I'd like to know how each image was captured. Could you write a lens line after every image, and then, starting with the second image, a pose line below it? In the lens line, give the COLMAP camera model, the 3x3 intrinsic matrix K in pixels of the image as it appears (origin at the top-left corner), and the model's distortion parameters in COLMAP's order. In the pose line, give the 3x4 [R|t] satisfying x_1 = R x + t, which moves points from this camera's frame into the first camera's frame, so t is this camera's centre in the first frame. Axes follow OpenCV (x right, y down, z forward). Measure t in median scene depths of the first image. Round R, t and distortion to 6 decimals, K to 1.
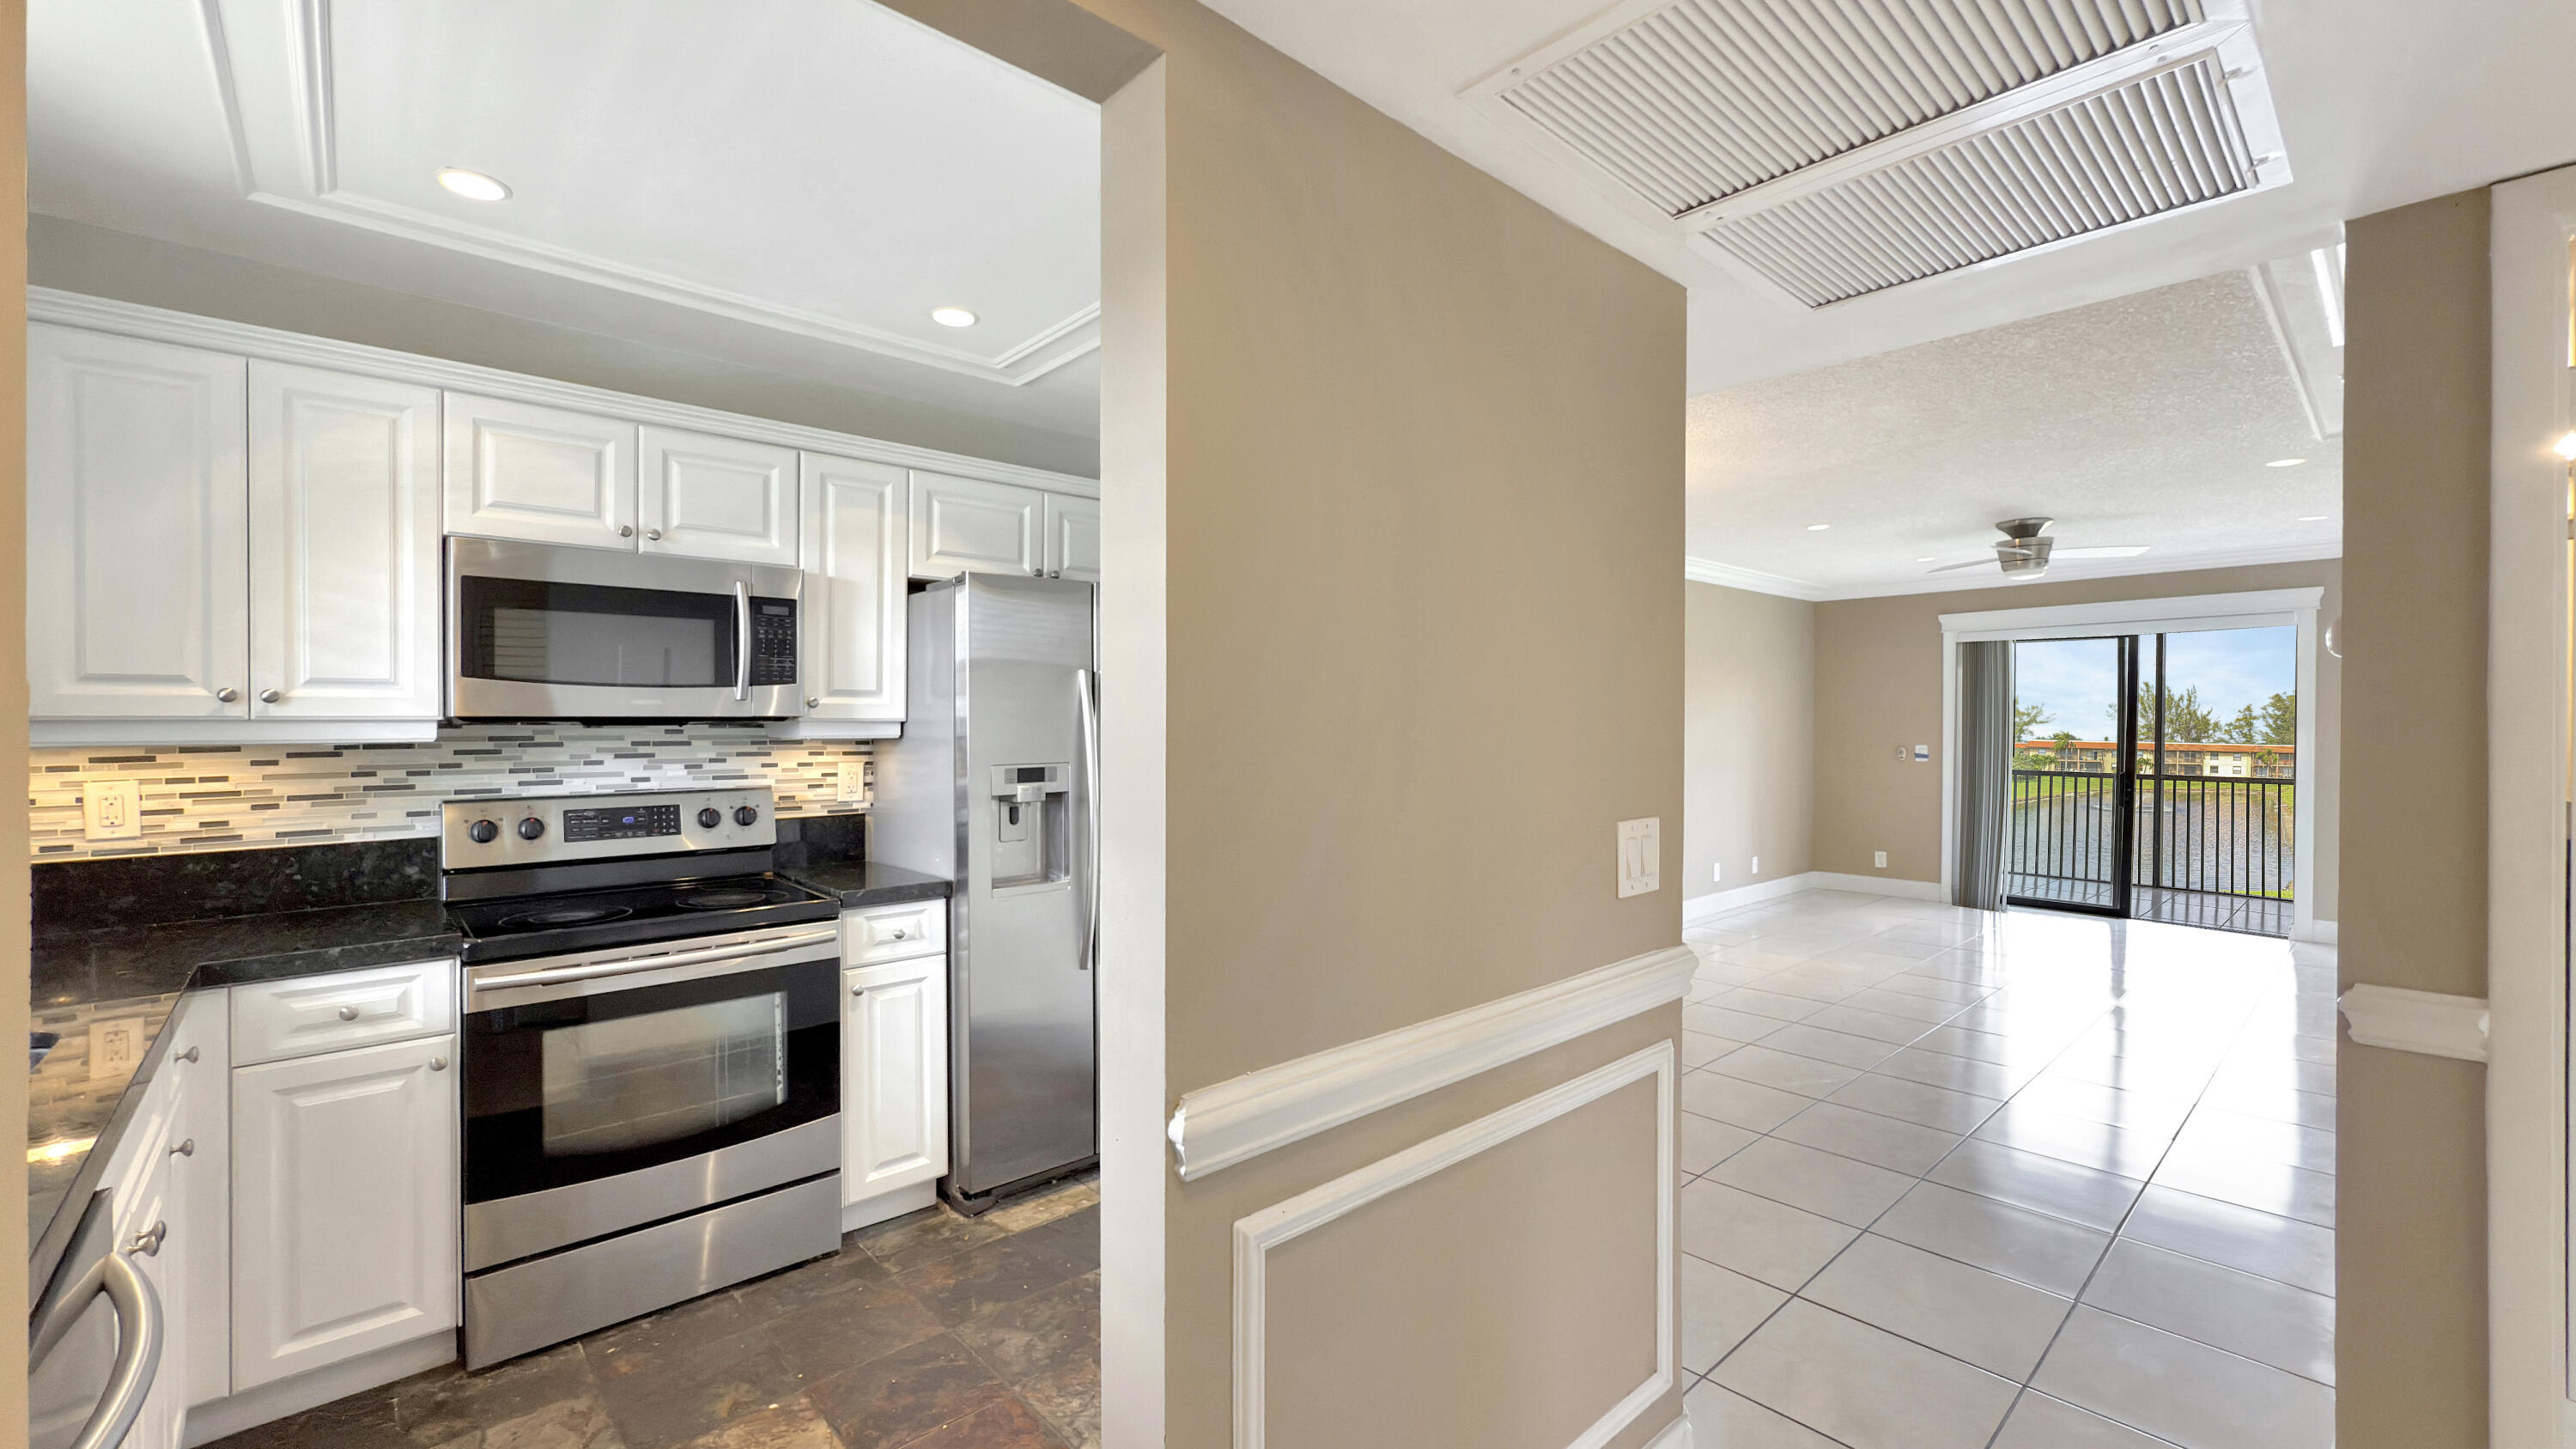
lens RADIAL K [[1036.3, 0, 1296.3], [0, 1036.3, 728.5], [0, 0, 1]] dist [0.001177, -0.000378]
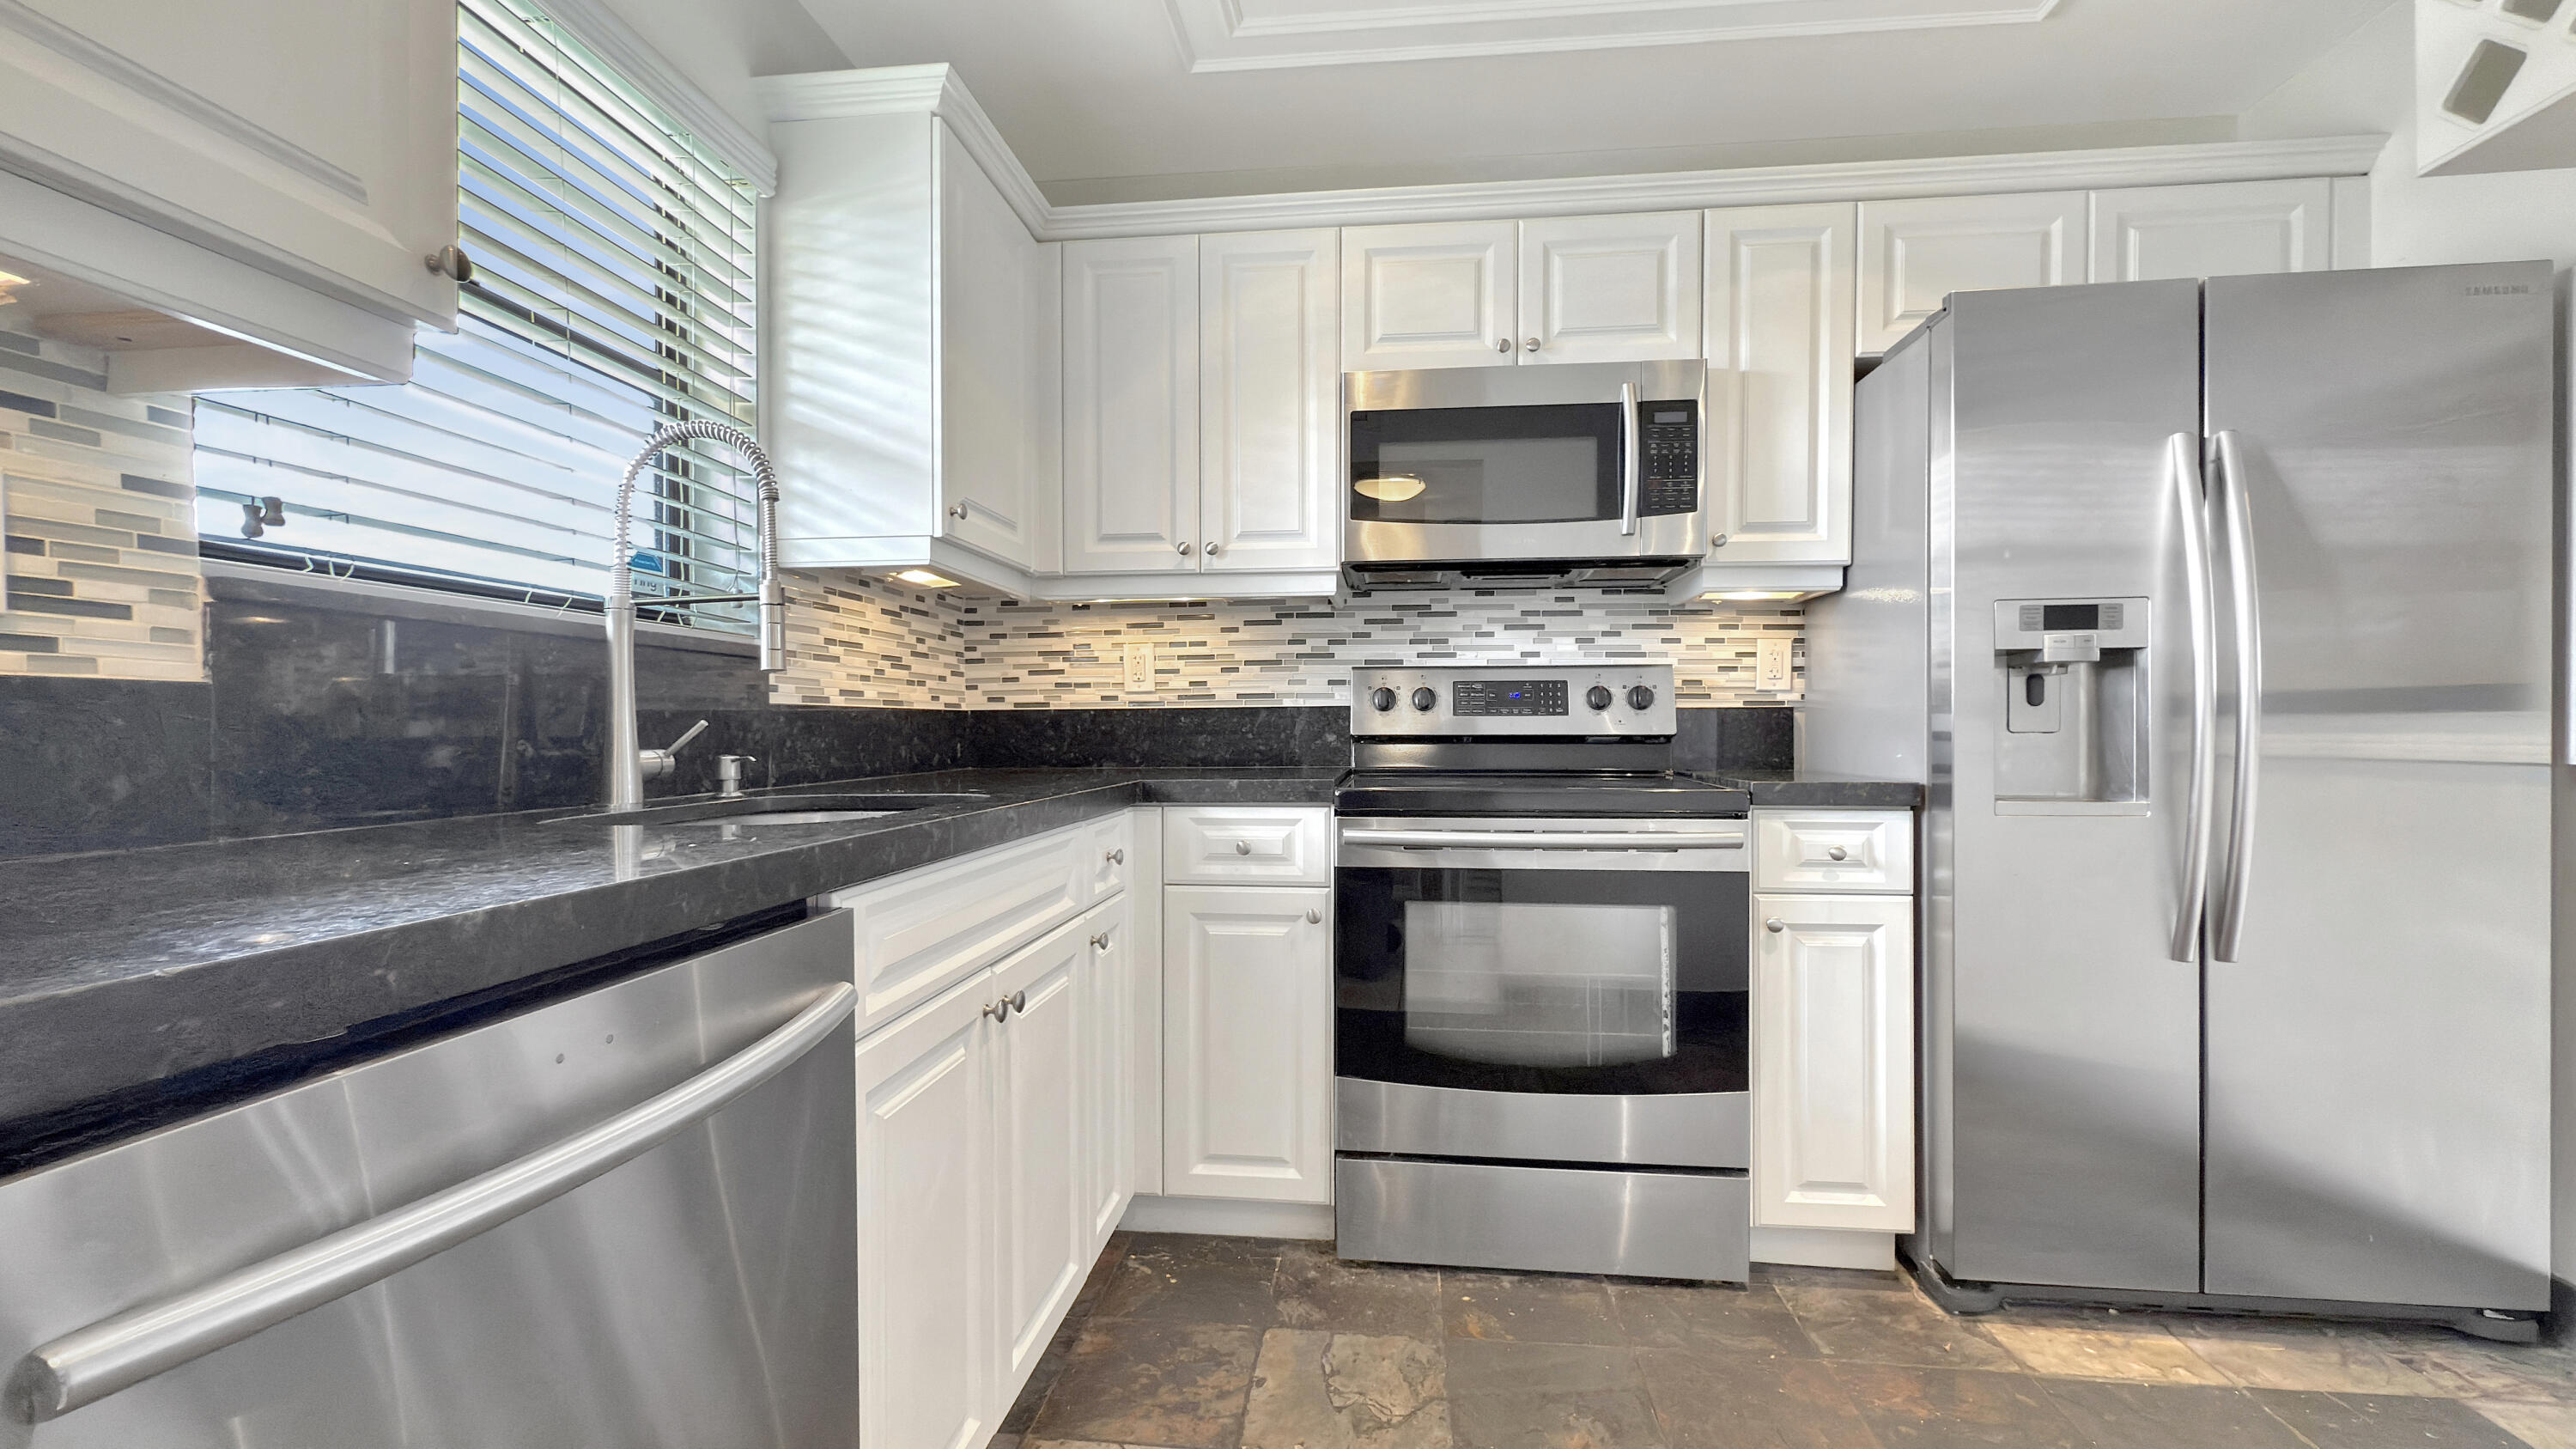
lens RADIAL K [[1053.1, 0, 1288.0], [0, 1053.1, 724.5], [0, 0, 1]] dist [-0.001320, -0.000083]
pose [[0.653178, 0.003830, -0.757195, -0.098635], [-0.003459, 0.999992, 0.002075, 0.115817], [0.757197, 0.001264, 0.653186, 0.283122]]
